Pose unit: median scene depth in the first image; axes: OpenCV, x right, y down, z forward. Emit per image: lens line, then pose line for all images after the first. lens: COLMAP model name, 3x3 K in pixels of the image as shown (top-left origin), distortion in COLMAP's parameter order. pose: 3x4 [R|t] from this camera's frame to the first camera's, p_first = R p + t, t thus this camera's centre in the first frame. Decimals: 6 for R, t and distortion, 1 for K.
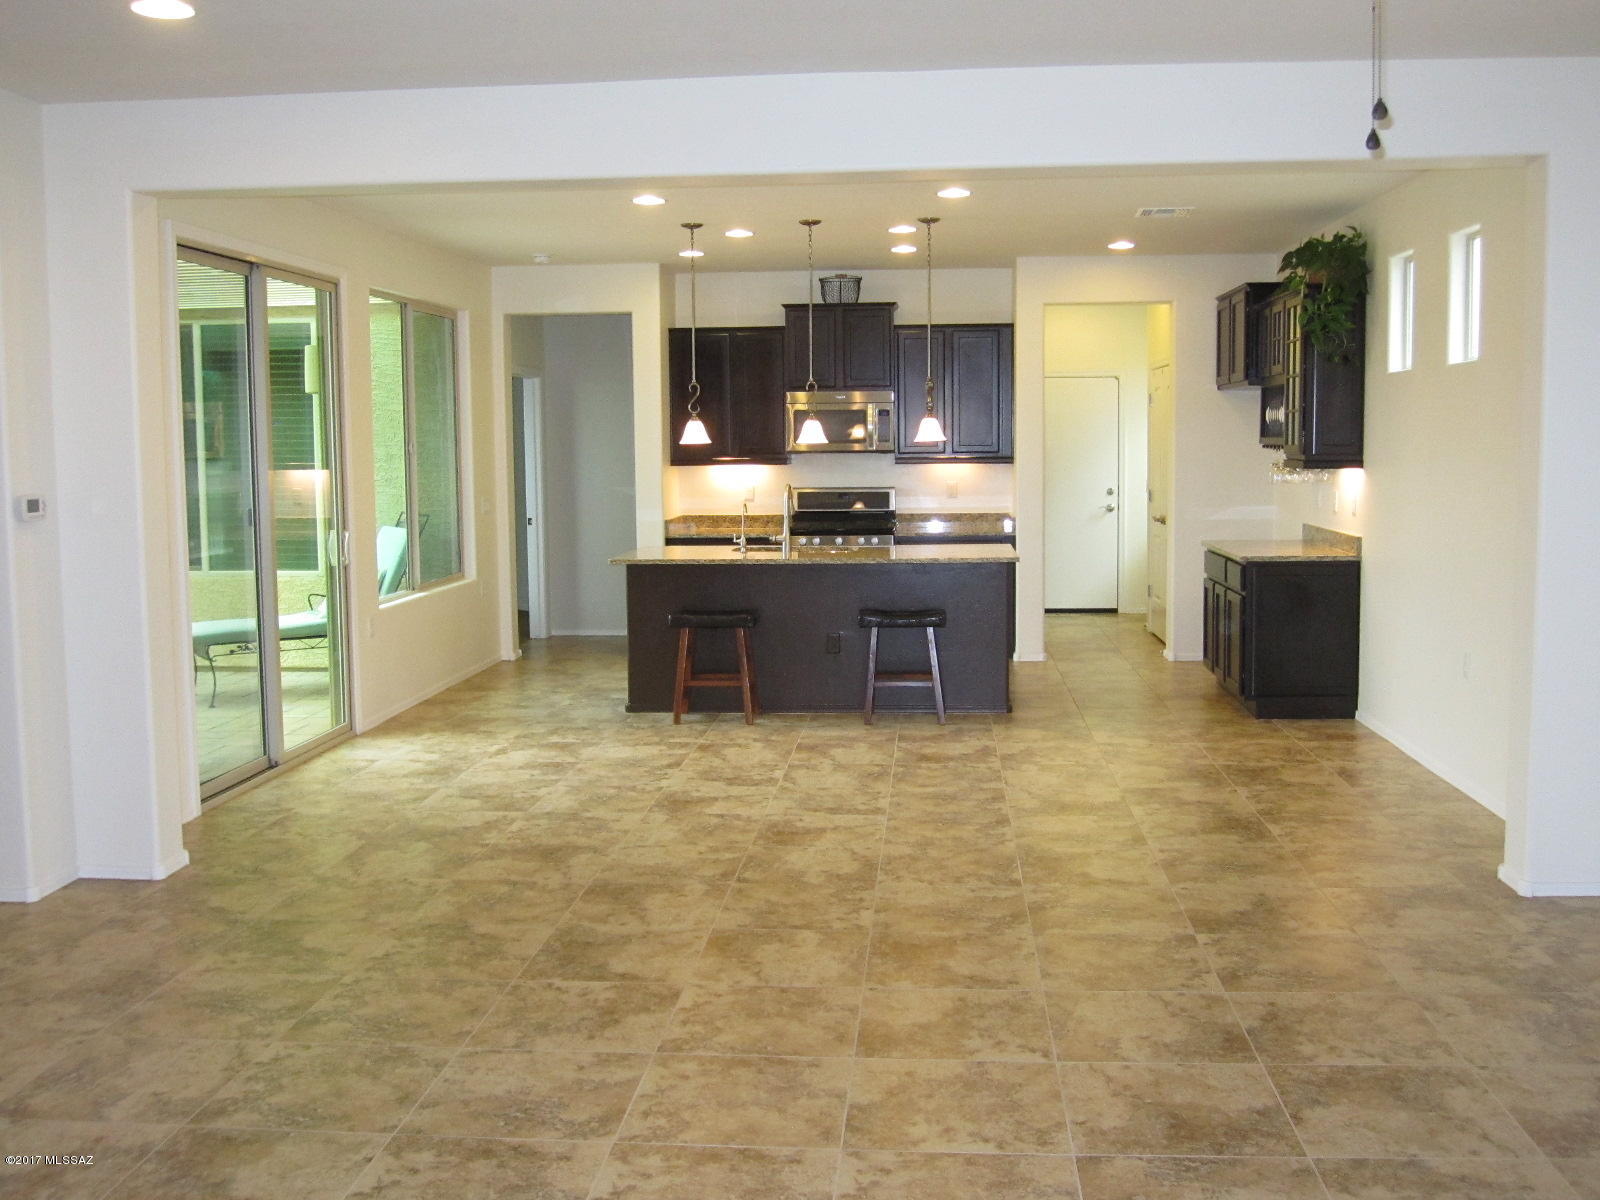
lens RADIAL K [[1536.1, 0, 800.5], [0, 1536.1, 599.0], [0, 0, 1]] dist [-0.083139, 0.000000]
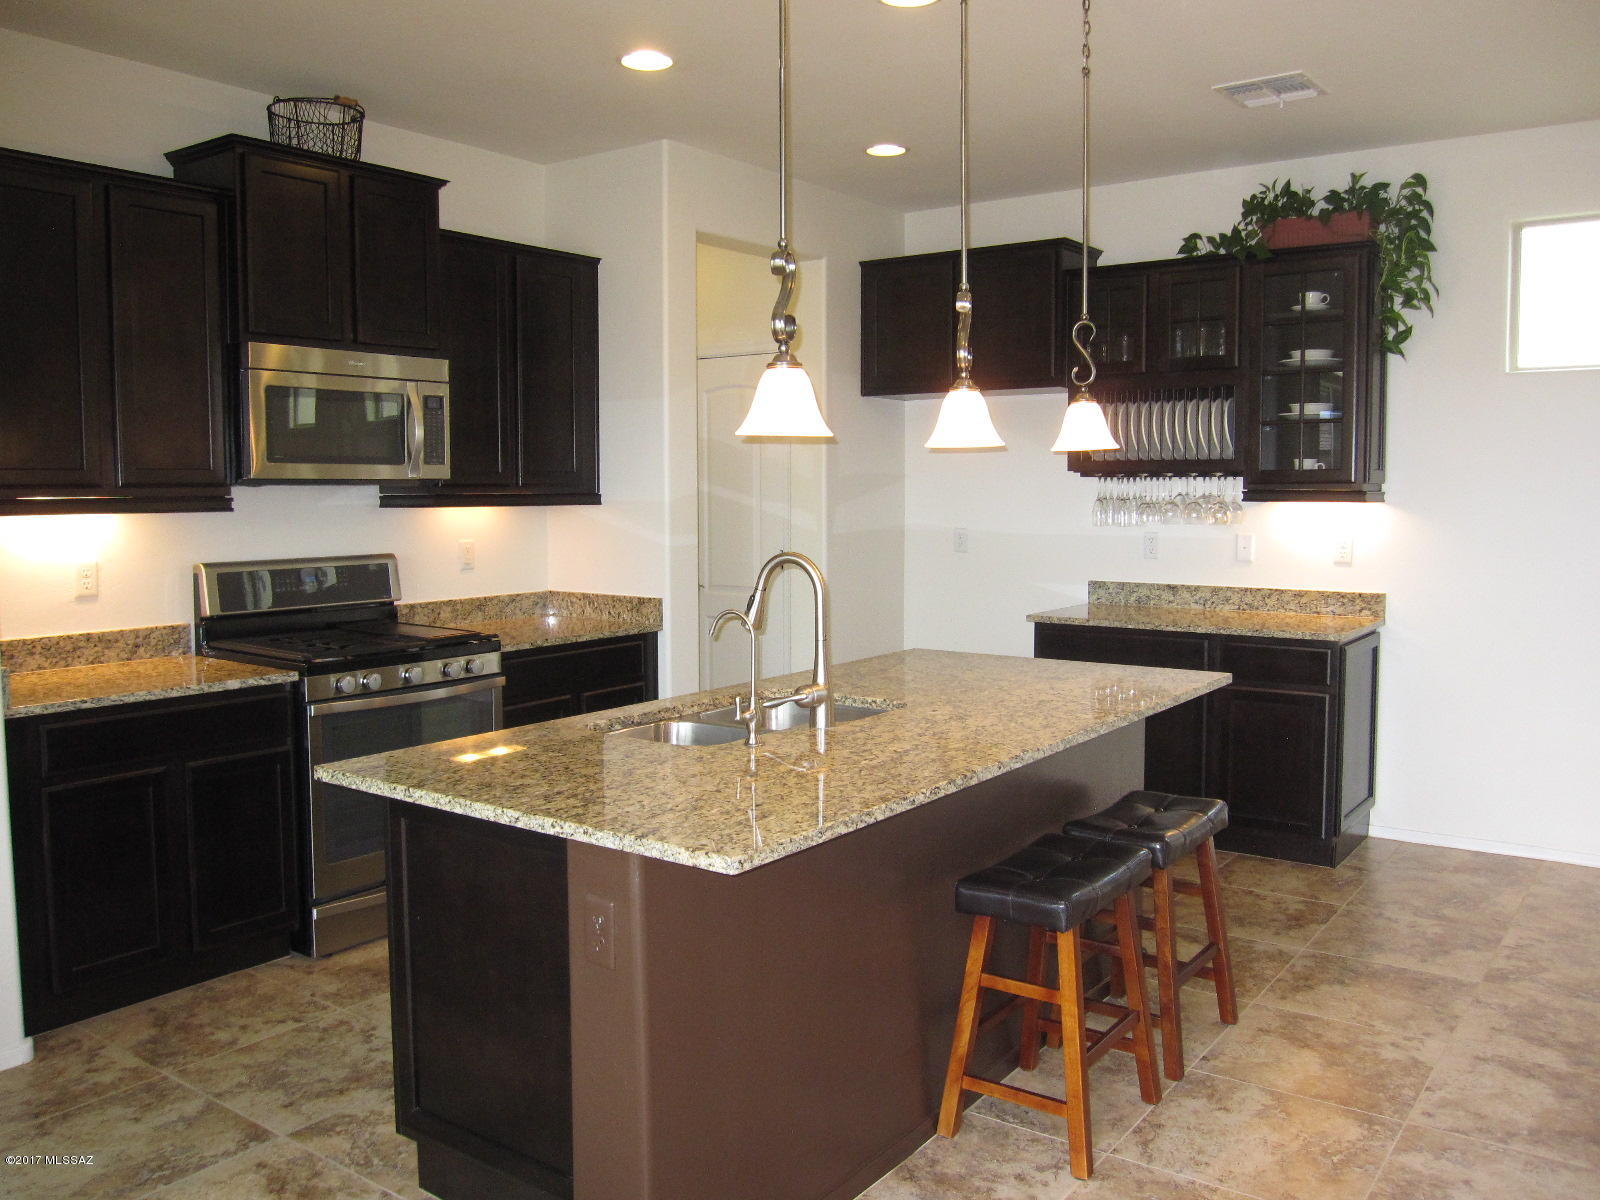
lens RADIAL K [[1301.5, 0, 805.0], [0, 1301.5, 597.2], [0, 0, 1]] dist [-0.063958, 0.027177]
pose [[0.516037, -0.060780, 0.854407, -0.536470], [0.089024, 0.995883, 0.017076, -0.123394], [-0.851928, 0.067251, 0.519323, 1.528523]]
